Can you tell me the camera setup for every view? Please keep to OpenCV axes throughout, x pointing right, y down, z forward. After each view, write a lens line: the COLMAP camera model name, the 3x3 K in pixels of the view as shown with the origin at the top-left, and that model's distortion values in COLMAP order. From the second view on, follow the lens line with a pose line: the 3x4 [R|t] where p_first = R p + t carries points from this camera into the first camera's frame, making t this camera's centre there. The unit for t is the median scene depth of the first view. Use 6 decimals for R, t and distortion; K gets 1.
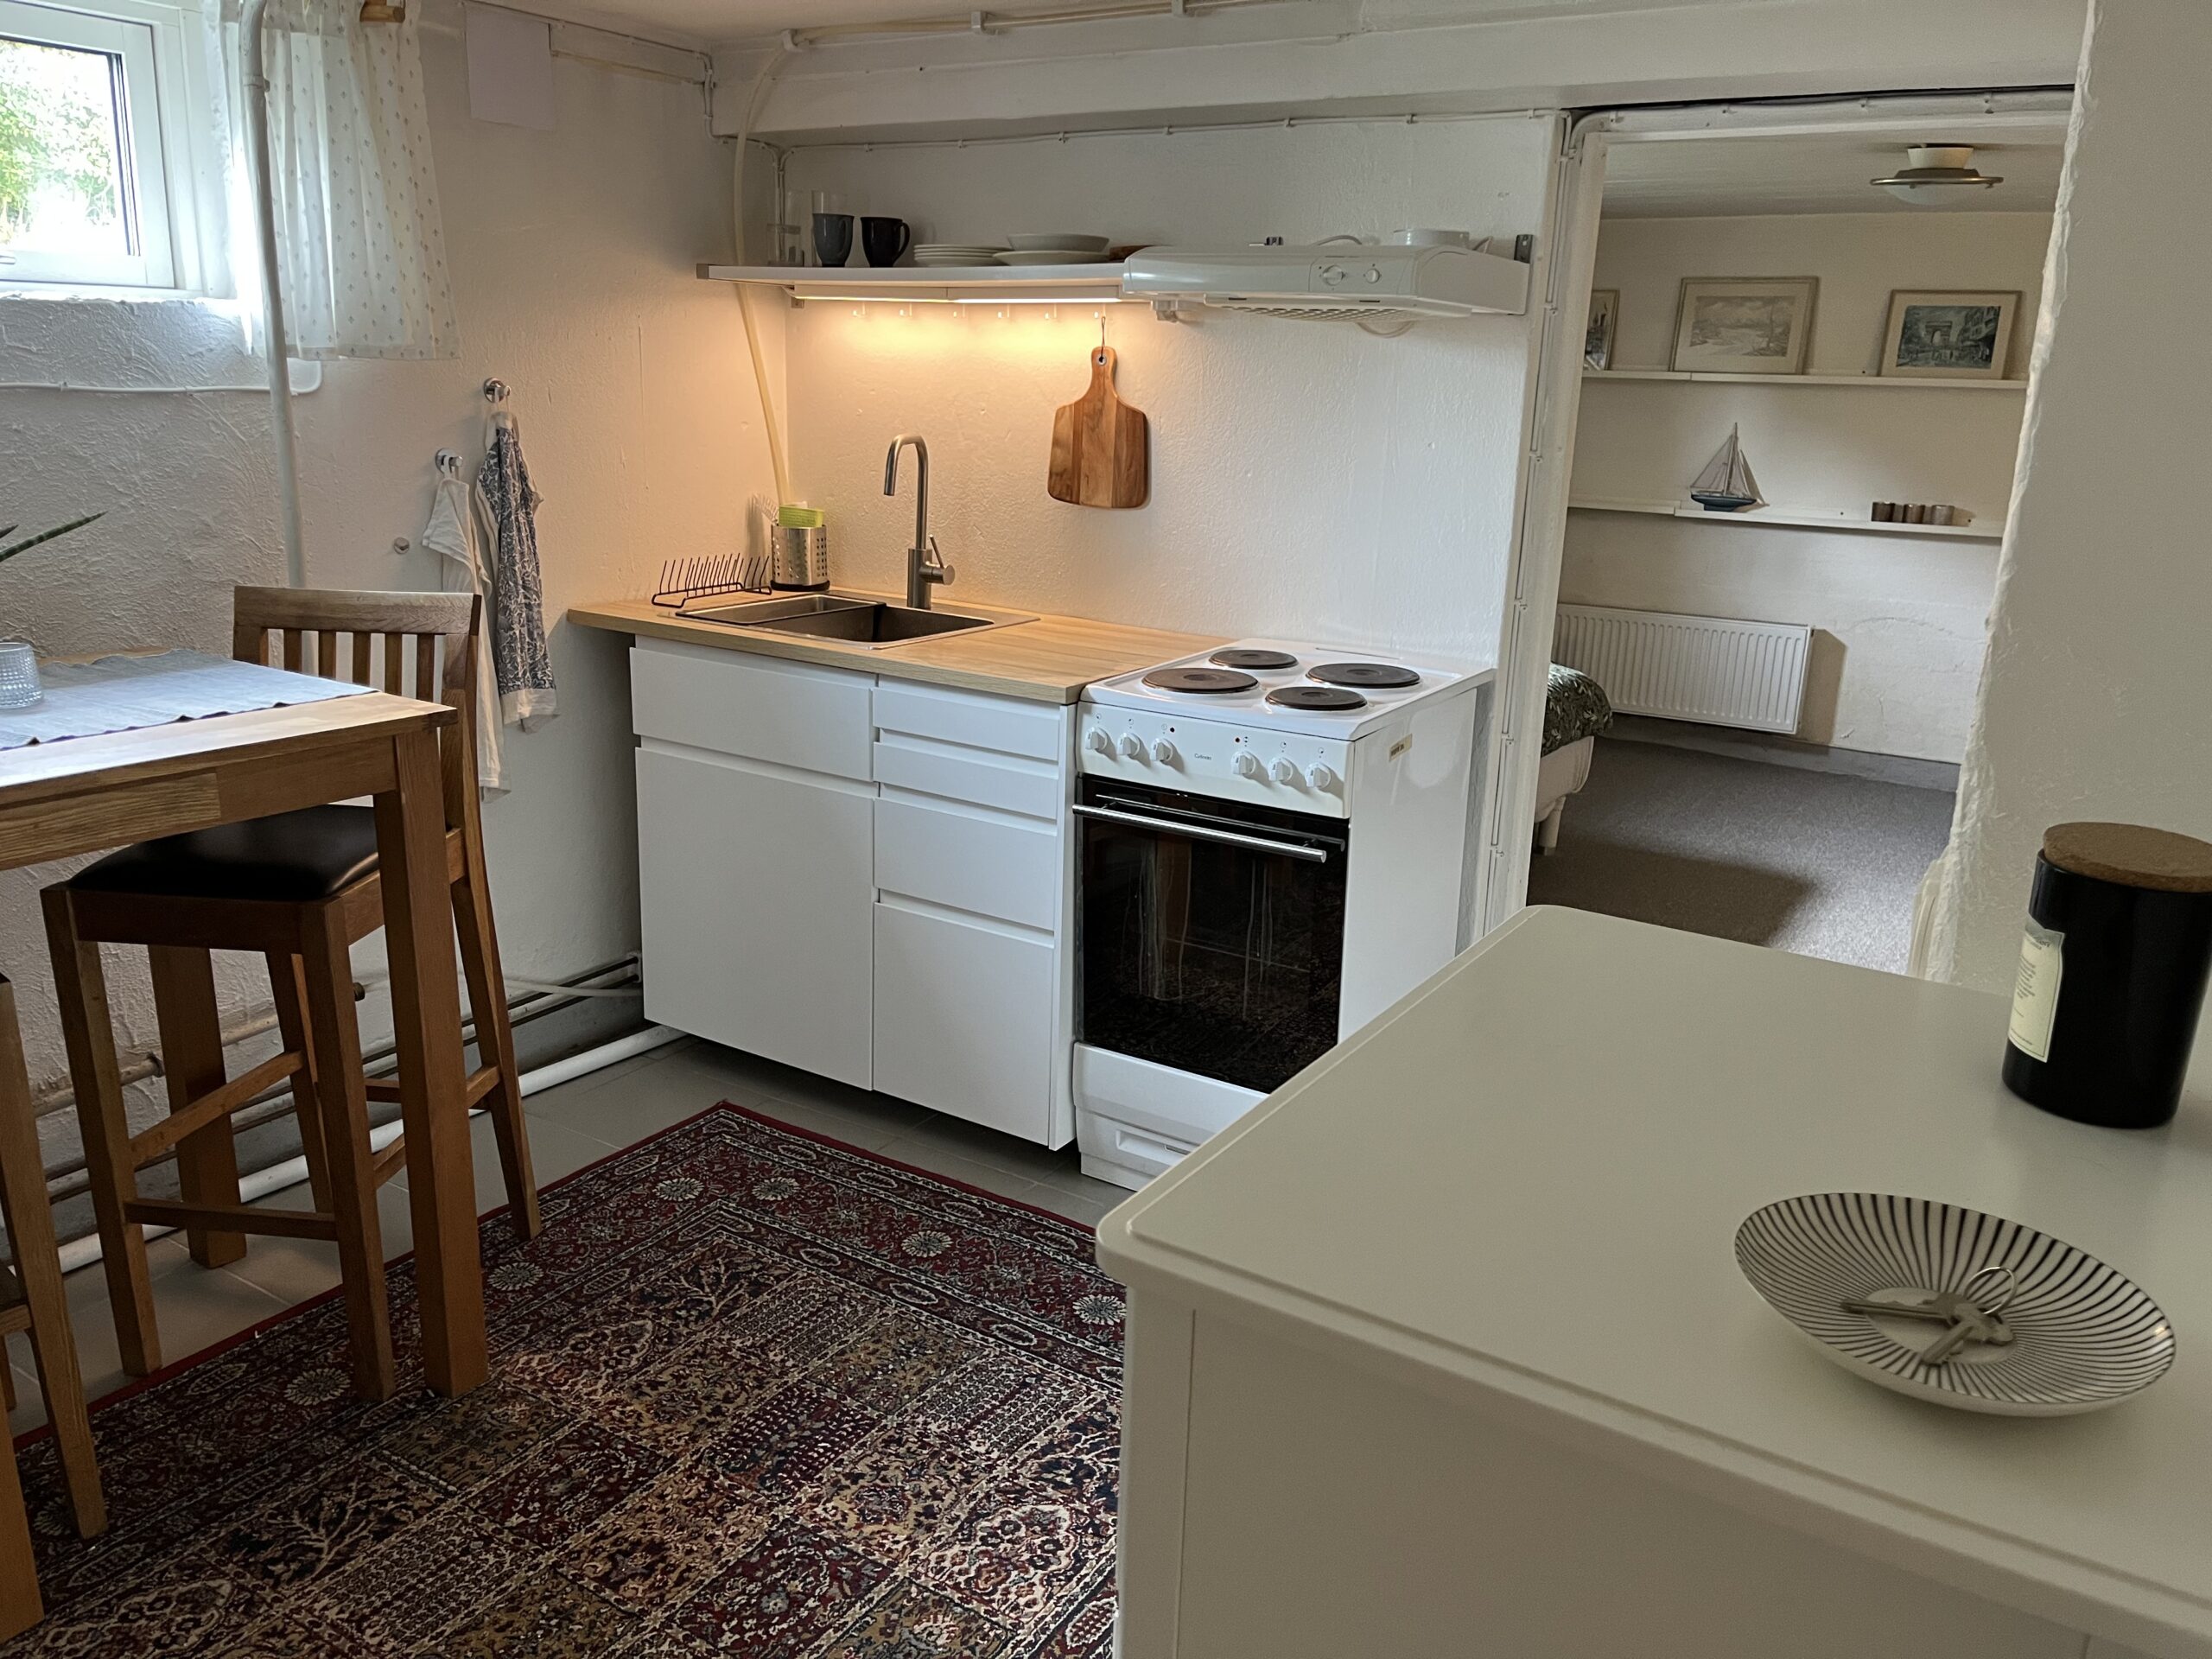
lens RADIAL K [[1690.1, 0, 1115.1], [0, 1690.1, 843.1], [0, 0, 1]] dist [0.037395, -0.031176]
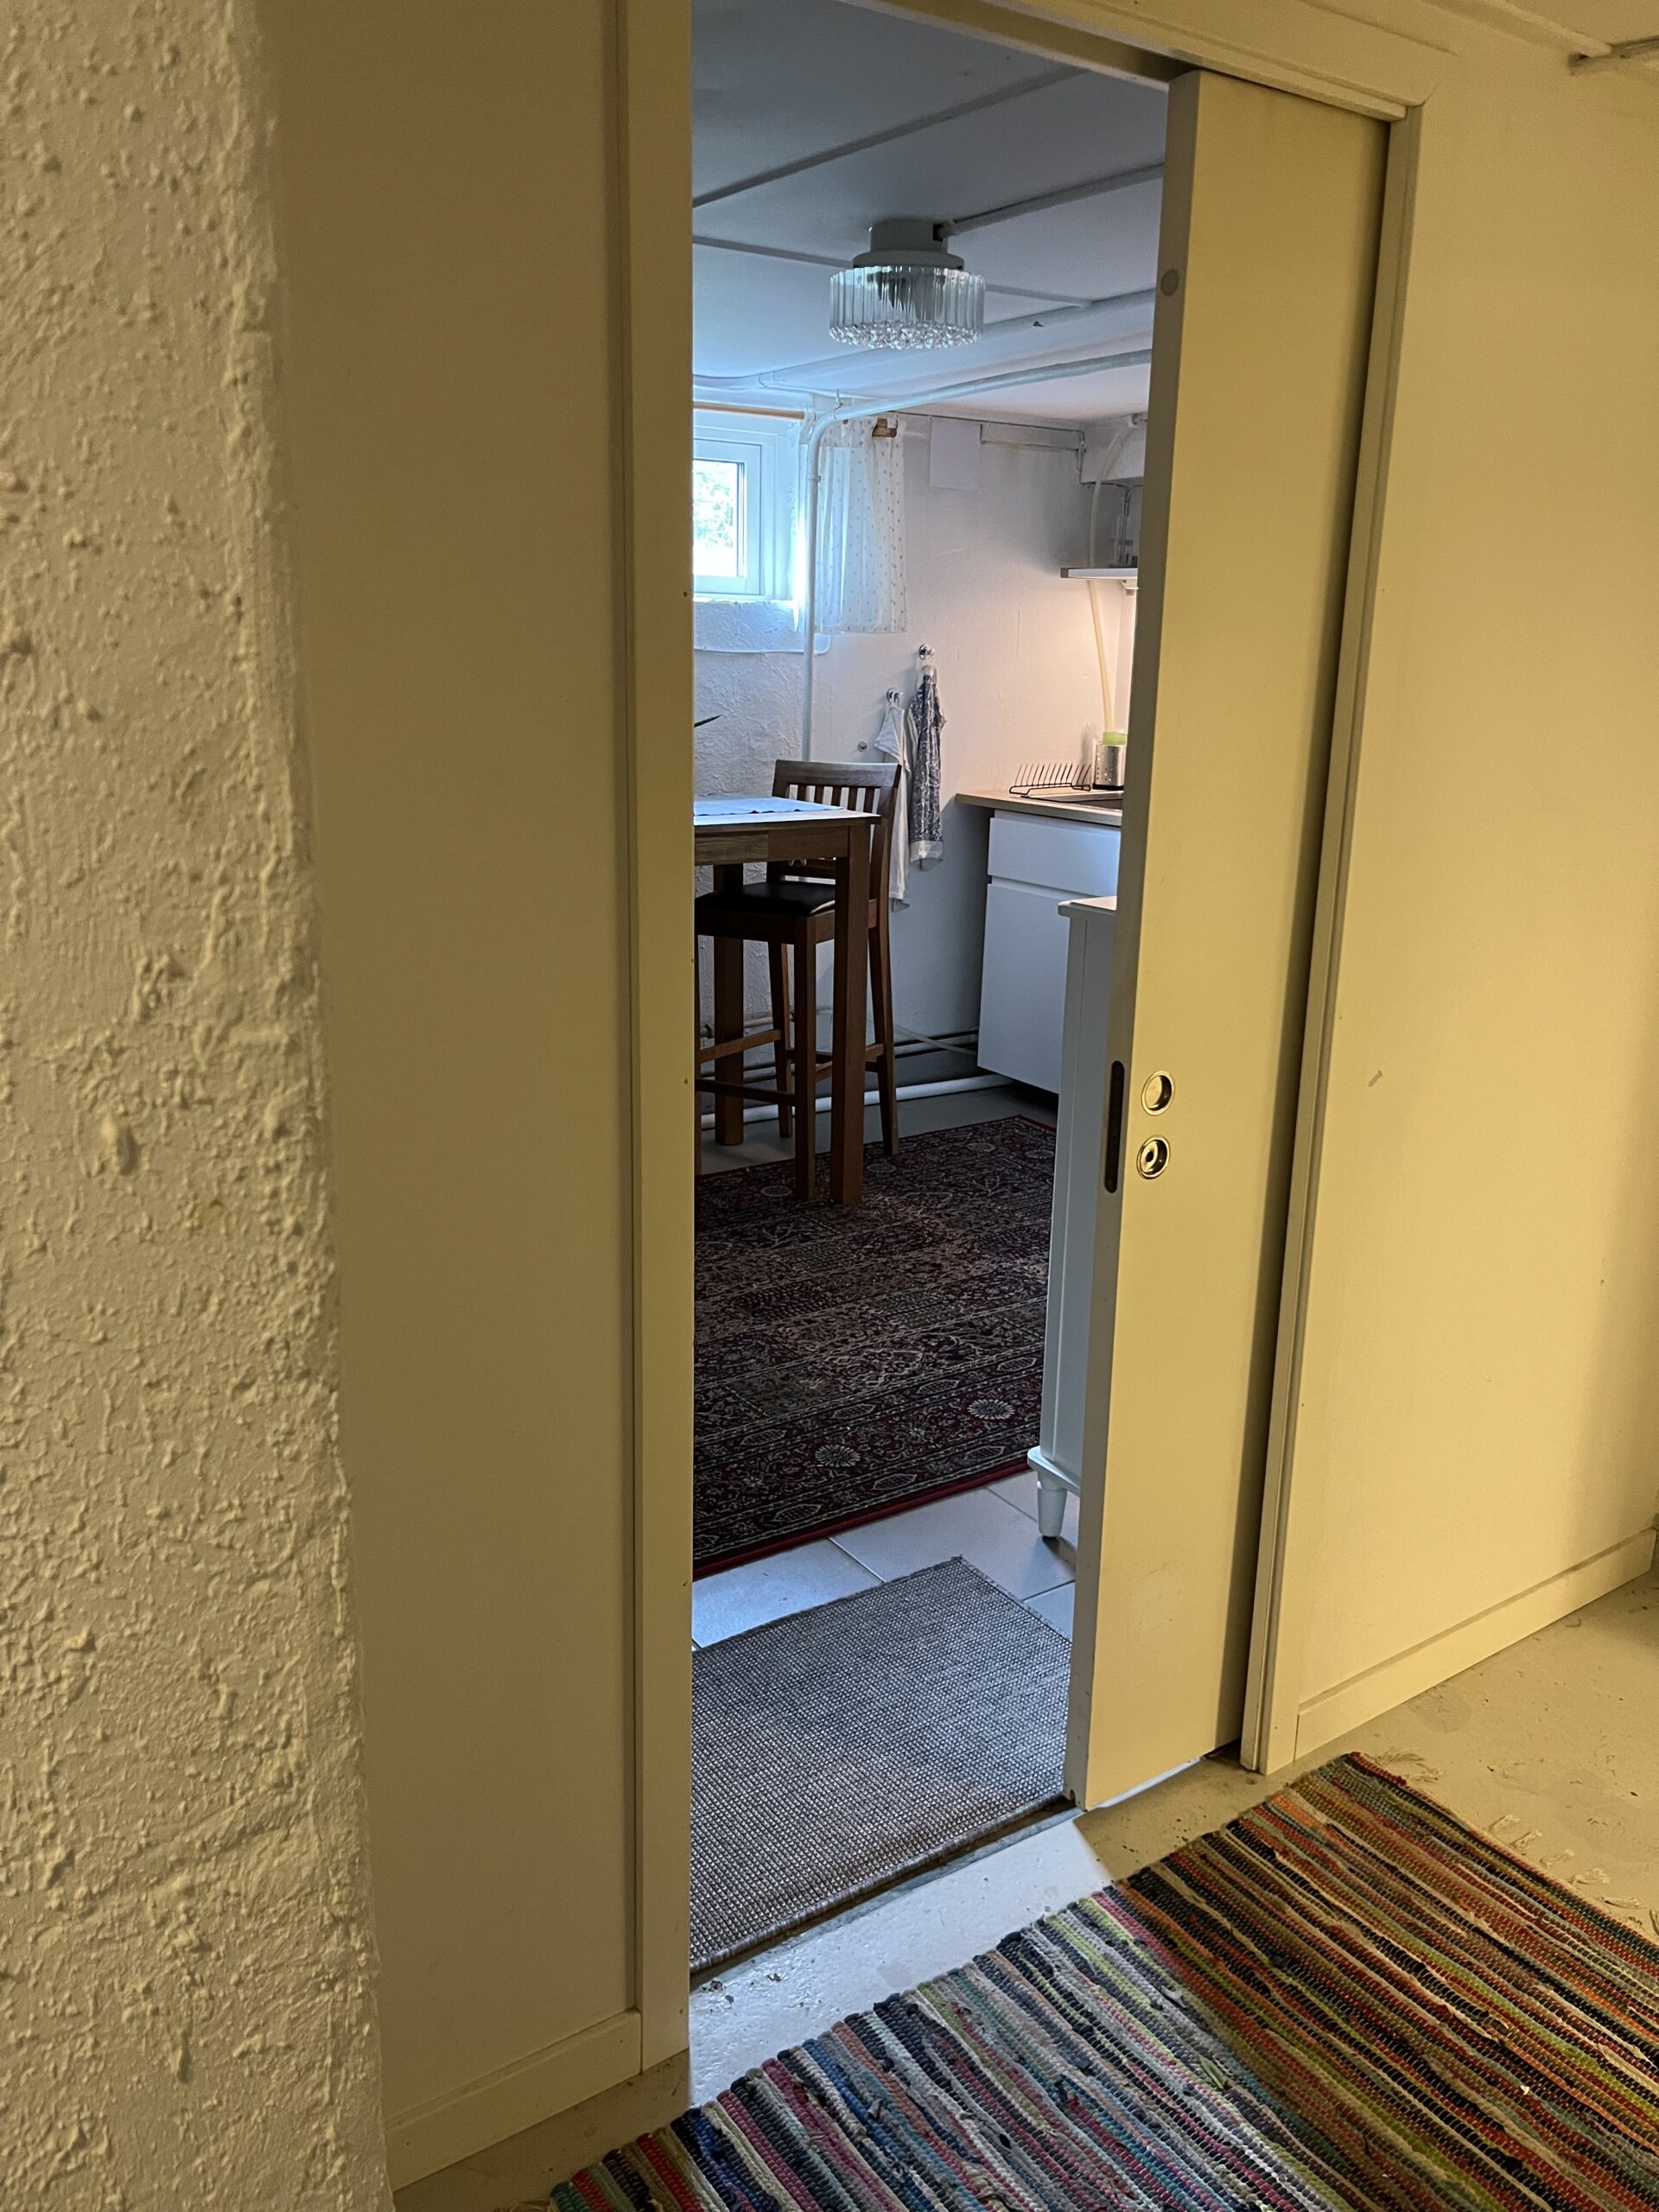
lens RADIAL K [[1690.1, 0, 828.3], [0, 1690.1, 1113.5], [0, 0, 1]] dist [0.037395, -0.031176]
pose [[0.916868, 0.095609, -0.387572, 0.244561], [-0.099340, 0.994999, 0.010447, 0.183115], [0.386633, 0.028923, 0.921780, -0.572362]]
